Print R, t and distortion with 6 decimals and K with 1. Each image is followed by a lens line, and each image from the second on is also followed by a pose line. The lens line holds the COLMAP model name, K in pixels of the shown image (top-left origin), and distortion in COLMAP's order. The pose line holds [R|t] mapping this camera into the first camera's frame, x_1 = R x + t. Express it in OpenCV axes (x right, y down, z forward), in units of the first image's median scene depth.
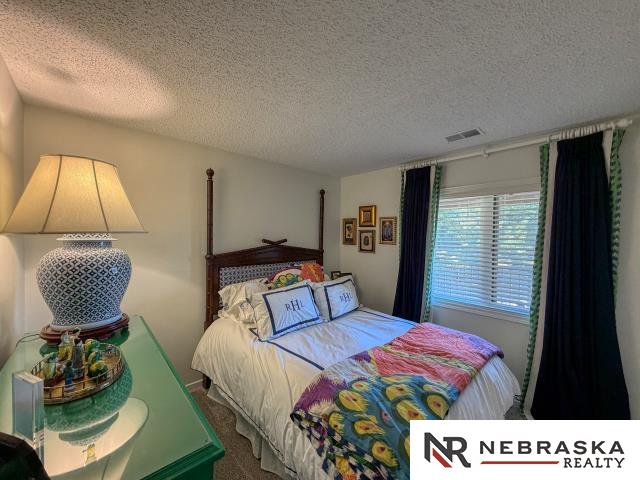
lens RADIAL K [[254.5, 0, 318.2], [0, 254.5, 240.1], [0, 0, 1]] dist [-0.000876, -0.000321]
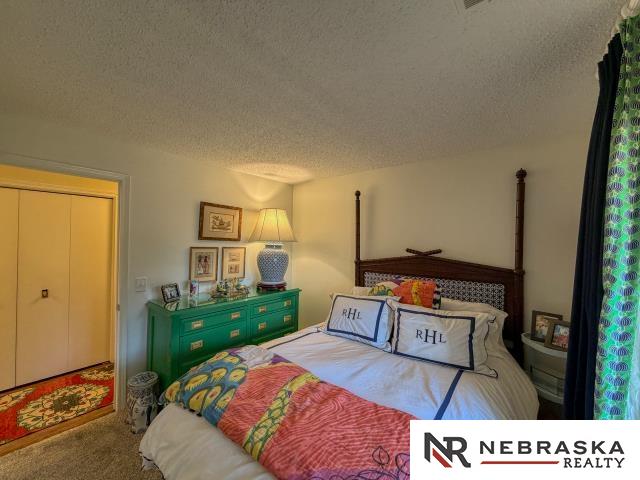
lens RADIAL K [[254.5, 0, 318.2], [0, 254.5, 240.1], [0, 0, 1]] dist [-0.000876, -0.000321]
pose [[0.139996, -0.017655, -0.989995, 0.694597], [-0.035324, 0.999116, -0.022813, -0.002338], [0.989522, 0.038164, 0.139248, 0.571942]]
